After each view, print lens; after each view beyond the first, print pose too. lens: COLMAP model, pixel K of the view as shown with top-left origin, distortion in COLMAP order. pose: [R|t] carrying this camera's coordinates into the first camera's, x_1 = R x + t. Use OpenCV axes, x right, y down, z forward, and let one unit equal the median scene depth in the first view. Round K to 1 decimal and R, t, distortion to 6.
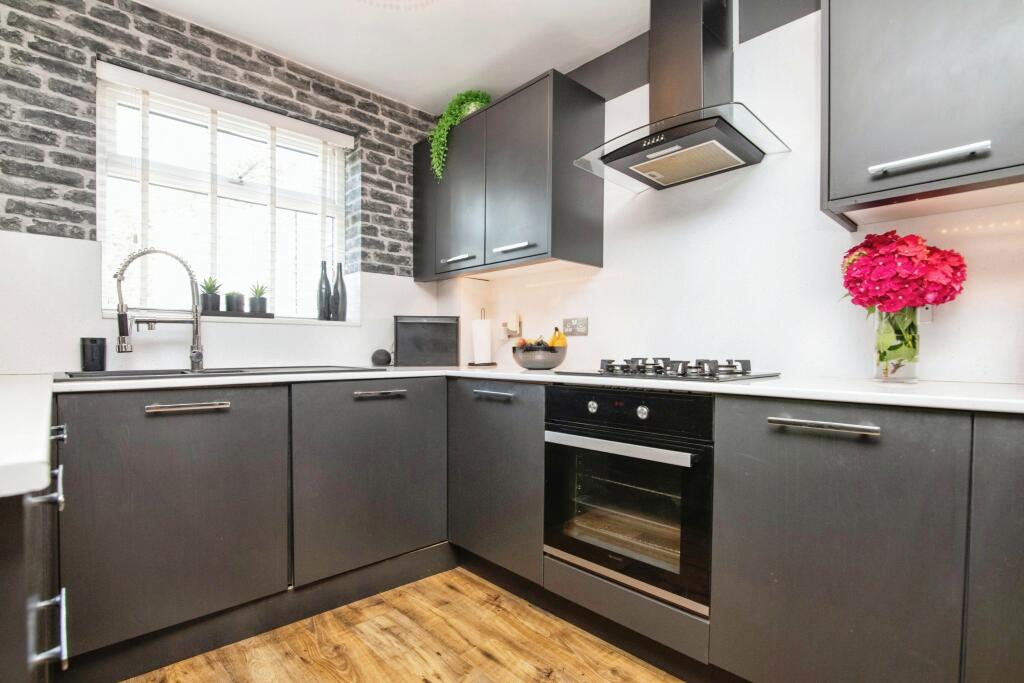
lens RADIAL K [[494.8, 0, 510.9], [0, 494.8, 352.7], [0, 0, 1]] dist [-0.022977, 0.001330]
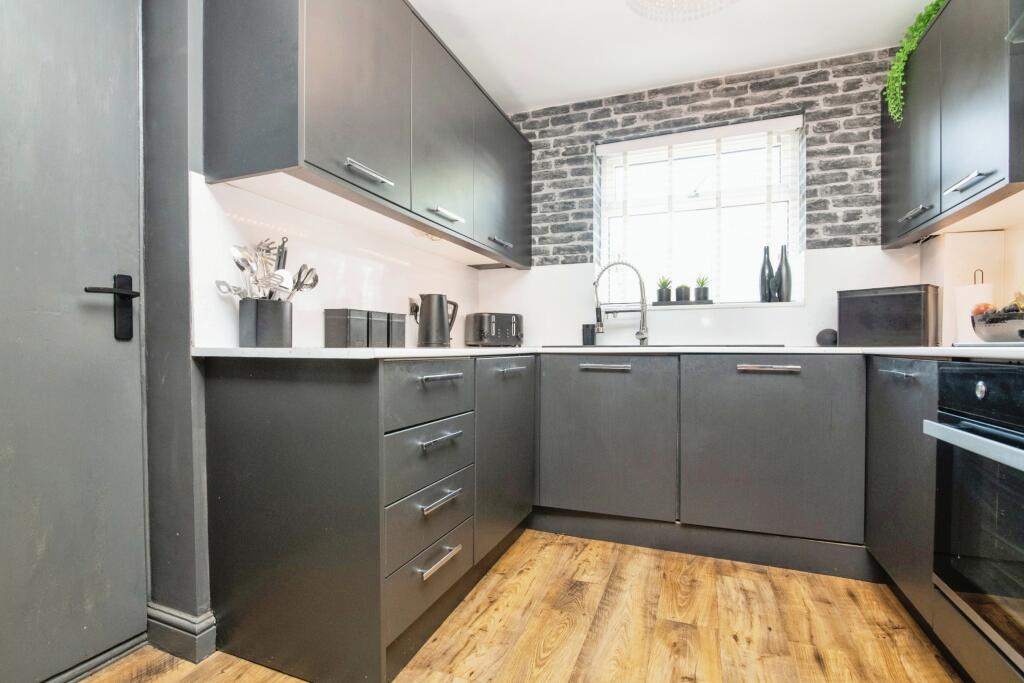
lens RADIAL K [[482.3, 0, 512.0], [0, 482.3, 341.5], [0, 0, 1]] dist [-0.022875, -0.000129]
pose [[0.432191, -0.011908, -0.901704, 0.342262], [-0.002718, 0.999891, -0.014507, 0.037305], [0.901778, 0.008721, 0.432111, 0.082499]]
